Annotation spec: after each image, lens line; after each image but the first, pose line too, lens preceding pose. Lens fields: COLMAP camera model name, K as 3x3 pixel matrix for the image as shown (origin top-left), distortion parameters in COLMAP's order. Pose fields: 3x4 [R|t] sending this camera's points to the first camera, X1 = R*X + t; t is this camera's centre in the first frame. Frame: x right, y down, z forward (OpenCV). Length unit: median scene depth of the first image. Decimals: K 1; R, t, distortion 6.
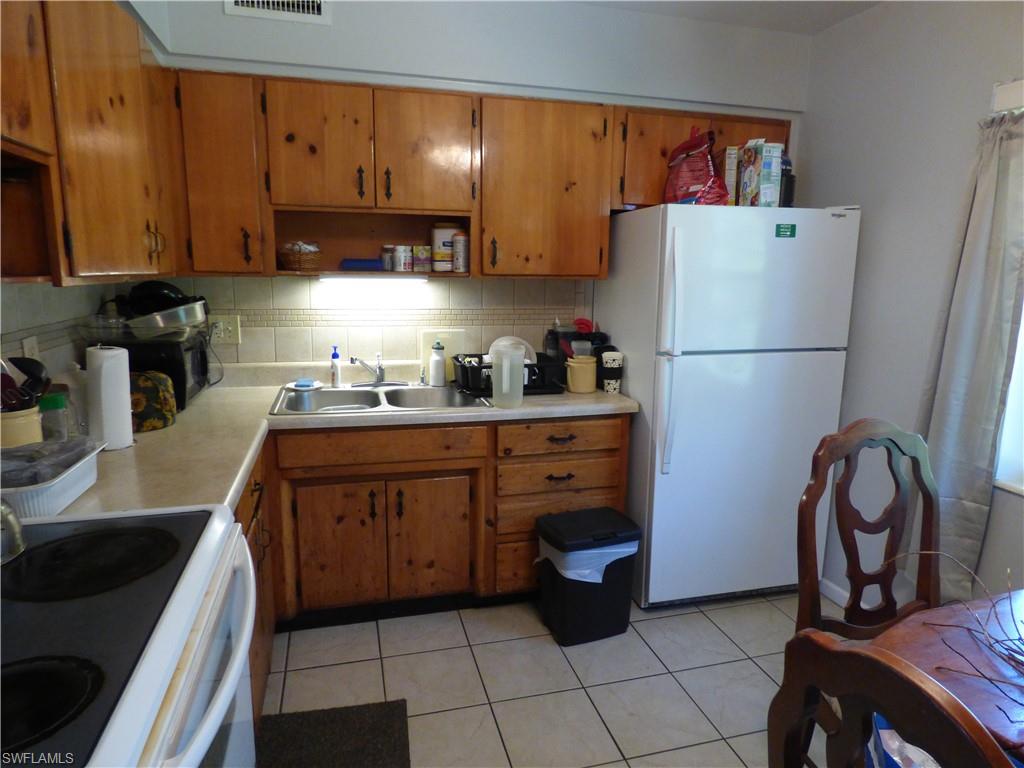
lens RADIAL K [[623.4, 0, 512.8], [0, 623.4, 384.6], [0, 0, 1]] dist [-0.016473, 0.004873]
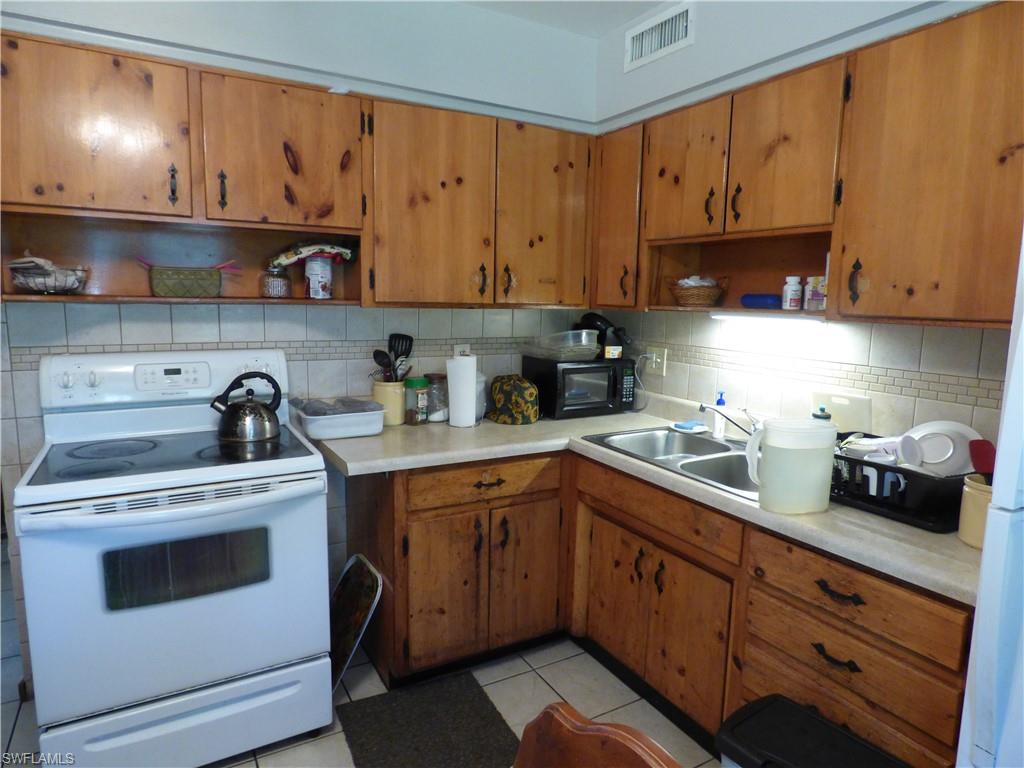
lens RADIAL K [[623.4, 0, 516.7], [0, 623.4, 383.8], [0, 0, 1]] dist [-0.016473, 0.004873]
pose [[0.260118, 0.126850, -0.957208, 0.527564], [-0.196491, 0.977544, 0.076150, -0.089885], [0.945373, 0.168275, 0.279201, 0.514422]]
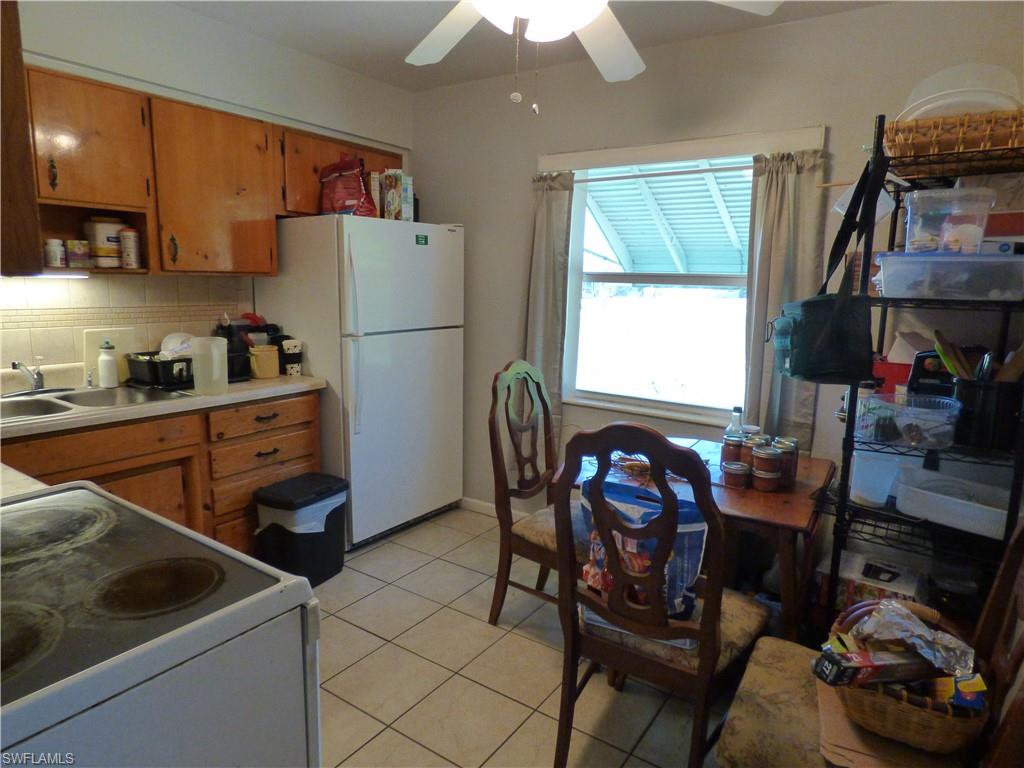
lens RADIAL K [[623.4, 0, 512.4], [0, 623.4, 385.0], [0, 0, 1]] dist [-0.016473, 0.004873]
pose [[0.761147, -0.106280, 0.639812, -0.292388], [0.110063, 0.993341, 0.034069, 0.038586], [-0.639172, 0.044488, 0.767776, -0.141002]]
